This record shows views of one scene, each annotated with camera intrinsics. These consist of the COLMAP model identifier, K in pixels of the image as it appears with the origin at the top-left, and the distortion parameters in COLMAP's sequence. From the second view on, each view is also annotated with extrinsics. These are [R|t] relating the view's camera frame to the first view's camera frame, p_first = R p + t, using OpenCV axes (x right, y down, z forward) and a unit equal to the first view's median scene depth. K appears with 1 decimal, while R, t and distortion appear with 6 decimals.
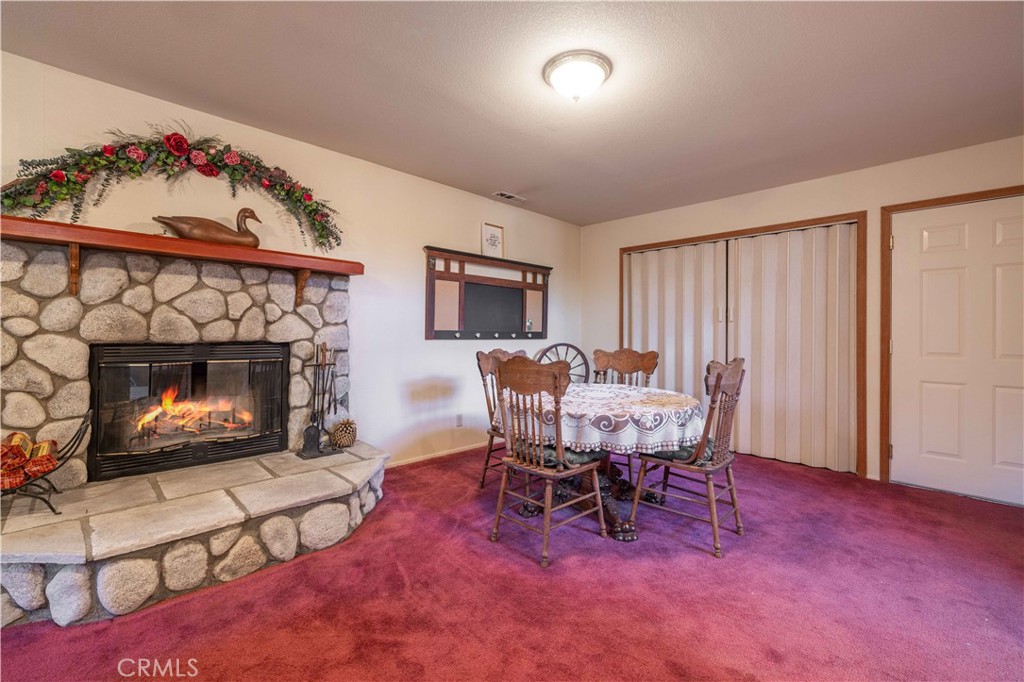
lens RADIAL K [[429.9, 0, 505.2], [0, 429.9, 338.8], [0, 0, 1]] dist [-0.001763, -0.000110]
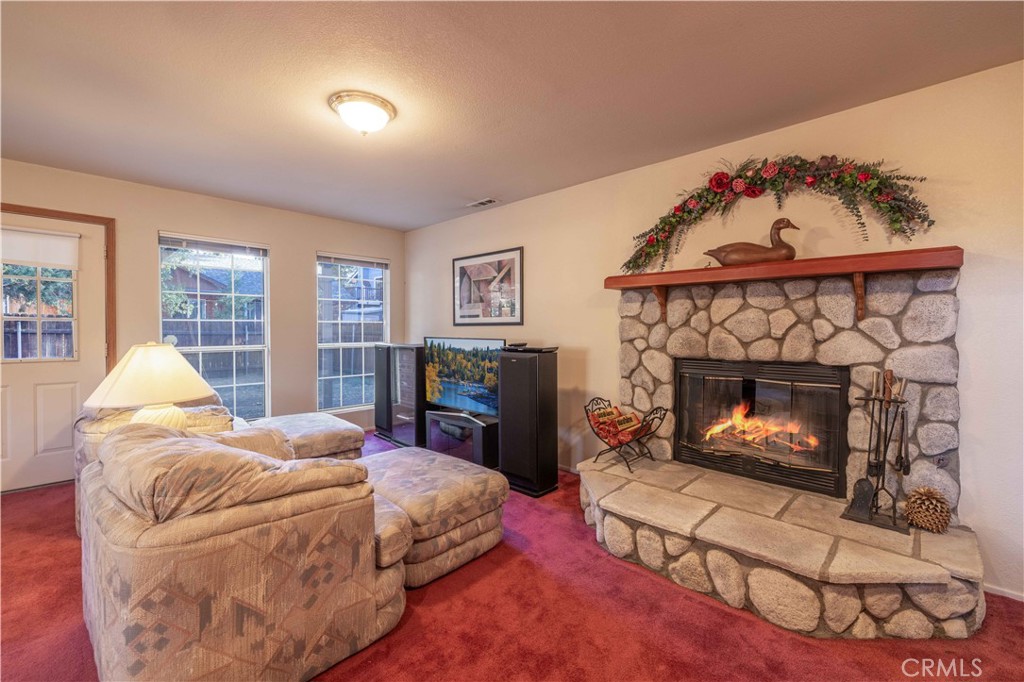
lens RADIAL K [[429.9, 0, 505.2], [0, 429.9, 338.8], [0, 0, 1]] dist [-0.001763, -0.000110]
pose [[0.021803, 0.014049, -0.999664, 0.324495], [-0.012017, 0.999833, 0.013789, -0.052533], [0.999690, 0.011712, 0.021969, 0.398591]]
